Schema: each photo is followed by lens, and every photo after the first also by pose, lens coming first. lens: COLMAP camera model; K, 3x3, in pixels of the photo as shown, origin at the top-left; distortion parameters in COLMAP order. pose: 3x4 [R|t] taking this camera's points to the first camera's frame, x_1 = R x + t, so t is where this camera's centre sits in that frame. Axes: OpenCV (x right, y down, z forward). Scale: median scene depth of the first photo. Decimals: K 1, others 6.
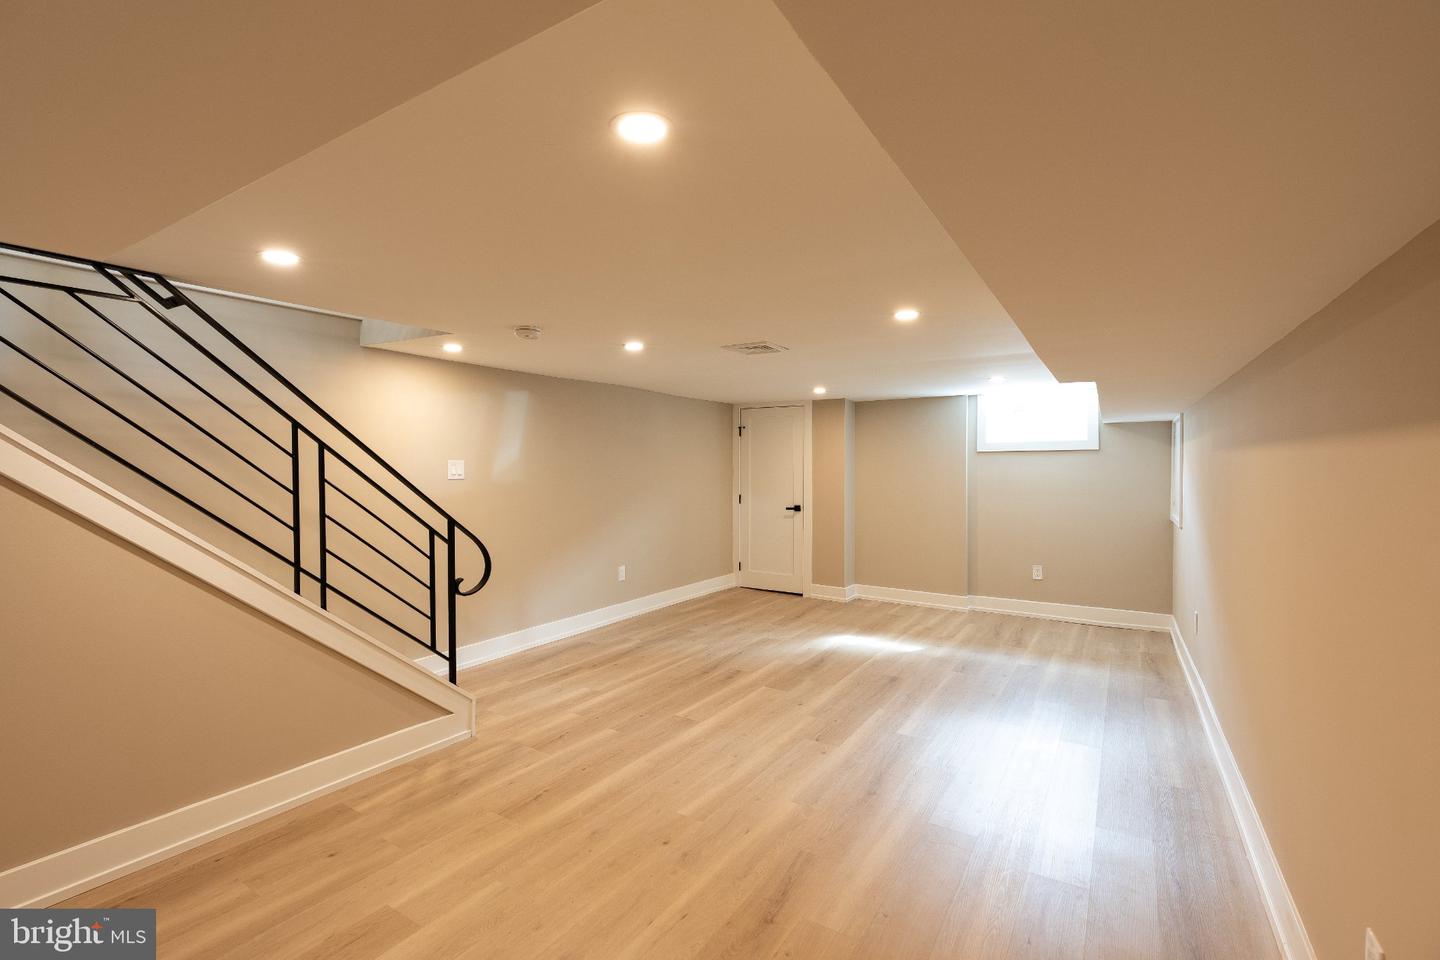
lens RADIAL K [[657.7, 0, 717.5], [0, 657.7, 479.0], [0, 0, 1]] dist [-0.001991, 0.003552]
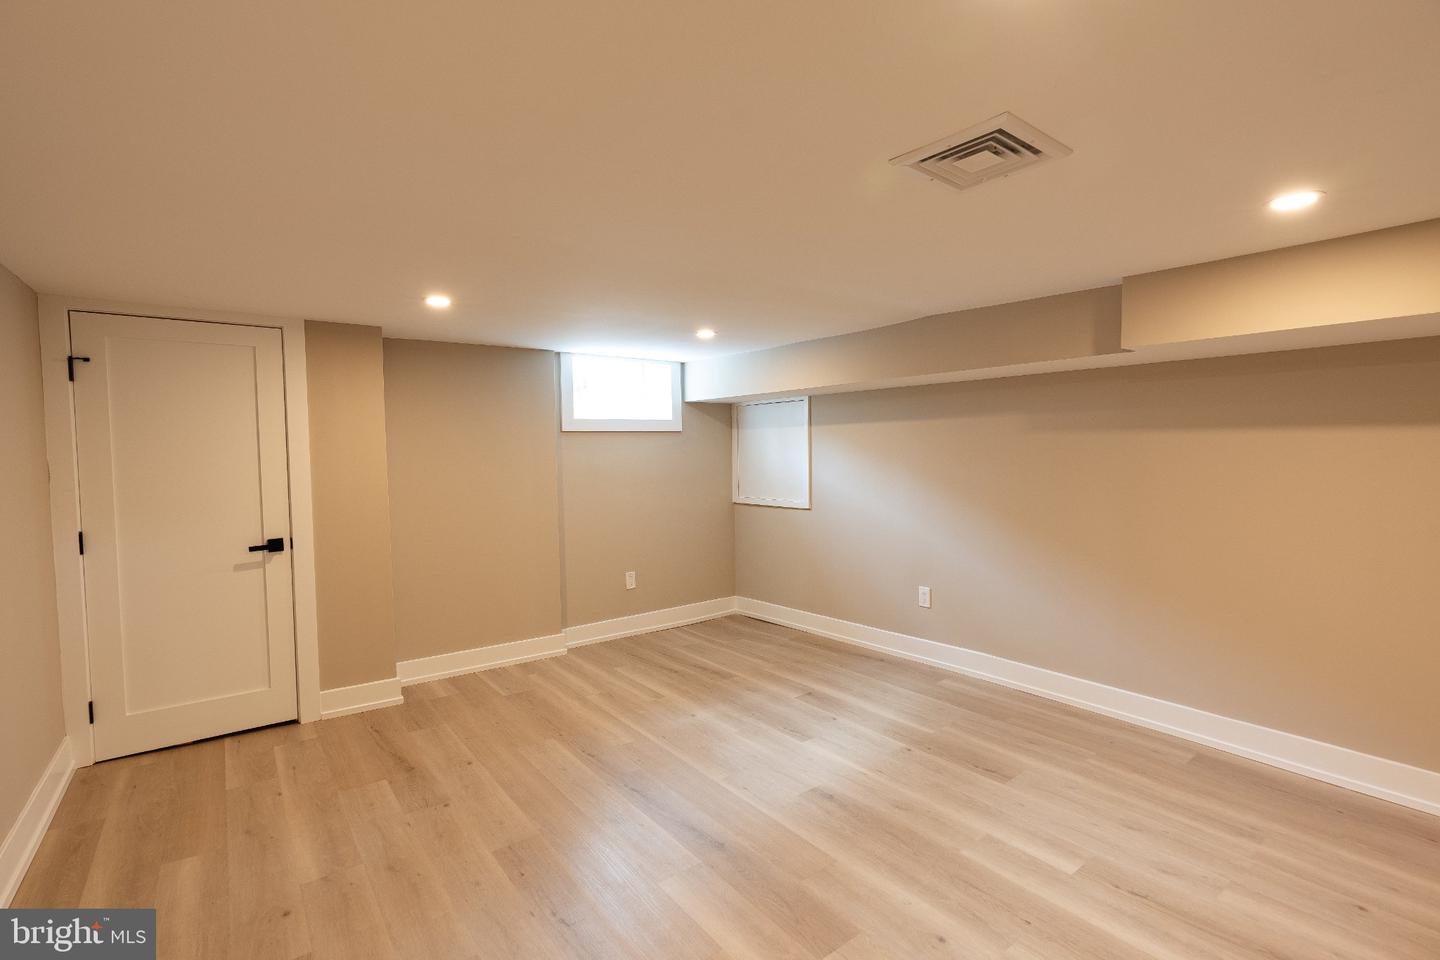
lens RADIAL K [[657.7, 0, 722.4], [0, 657.7, 478.6], [0, 0, 1]] dist [-0.001991, 0.003552]
pose [[0.351410, -0.051422, 0.934809, -0.207525], [0.025231, 0.998648, 0.045449, -0.016454], [-0.935882, 0.007616, 0.352232, 0.539854]]
